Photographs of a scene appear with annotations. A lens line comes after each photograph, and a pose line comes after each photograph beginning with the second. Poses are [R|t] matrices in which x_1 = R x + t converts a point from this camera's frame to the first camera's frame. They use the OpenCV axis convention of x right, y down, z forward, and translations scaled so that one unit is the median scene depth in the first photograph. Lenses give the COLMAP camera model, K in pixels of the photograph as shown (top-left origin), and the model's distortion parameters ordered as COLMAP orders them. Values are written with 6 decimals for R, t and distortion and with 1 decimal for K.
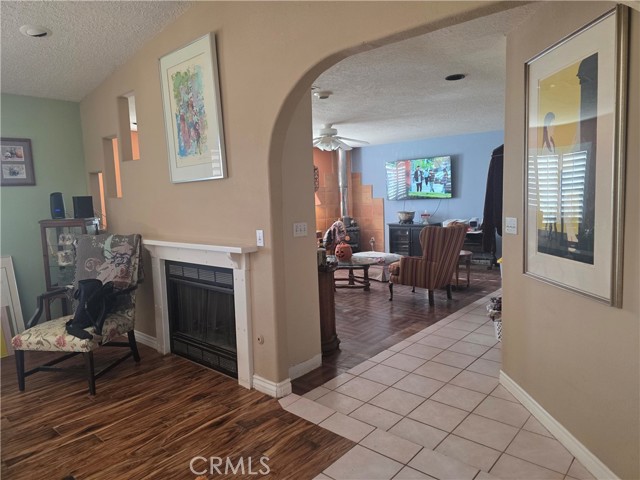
lens RADIAL K [[435.0, 0, 321.8], [0, 435.0, 237.3], [0, 0, 1]] dist [0.055692, -0.002640]
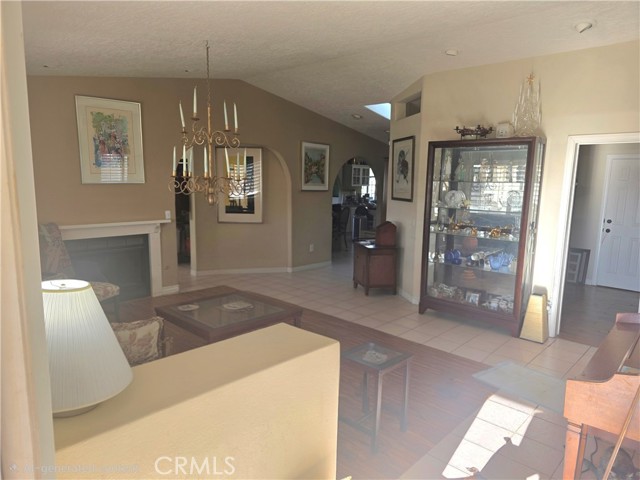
lens RADIAL K [[435.0, 0, 322.5], [0, 435.0, 242.3], [0, 0, 1]] dist [0.055692, -0.002640]
pose [[0.058827, -0.113297, 0.991818, -1.933263], [0.078093, 0.991016, 0.108573, -0.033356], [-0.995209, 0.071067, 0.067146, 0.159650]]
